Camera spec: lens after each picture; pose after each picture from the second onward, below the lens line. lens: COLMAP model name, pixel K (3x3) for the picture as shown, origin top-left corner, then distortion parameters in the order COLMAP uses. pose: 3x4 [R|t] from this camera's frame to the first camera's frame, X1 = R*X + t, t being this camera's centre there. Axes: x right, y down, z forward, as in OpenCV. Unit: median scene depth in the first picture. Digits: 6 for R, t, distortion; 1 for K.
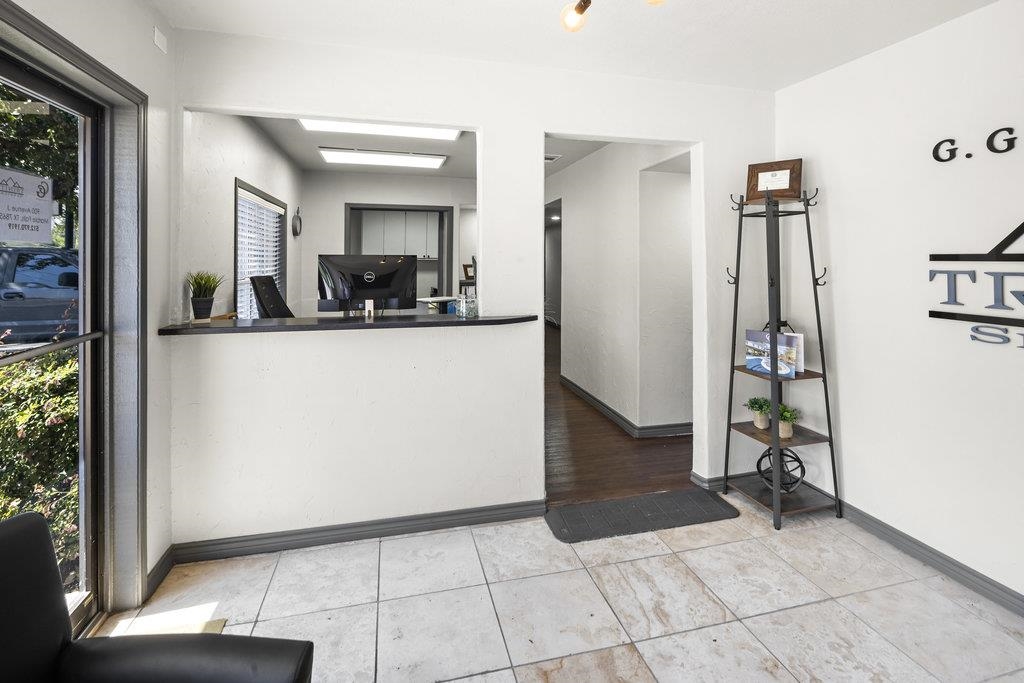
lens RADIAL K [[501.3, 0, 518.5], [0, 501.3, 252.3], [0, 0, 1]] dist [0.003777, -0.004754]
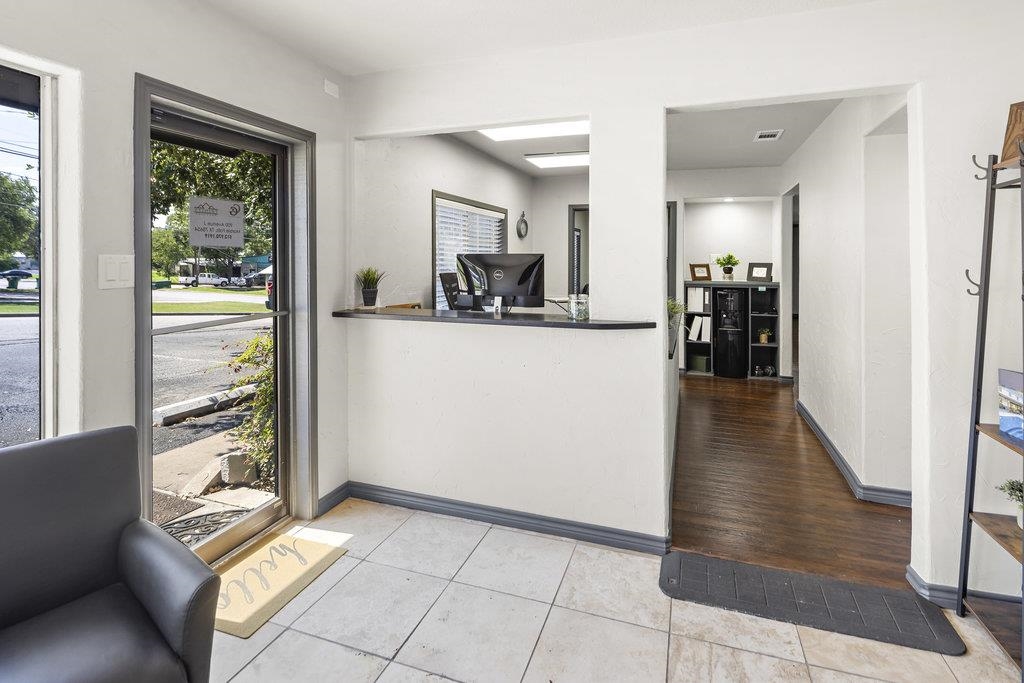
lens RADIAL K [[499.1, 0, 514.9], [0, 499.1, 256.8], [0, 0, 1]] dist [-0.001008, -0.001491]
pose [[0.829762, -0.003808, -0.558104, 0.322092], [0.009085, 0.999936, 0.006684, 0.004994], [0.558043, -0.010616, 0.829744, 0.158557]]
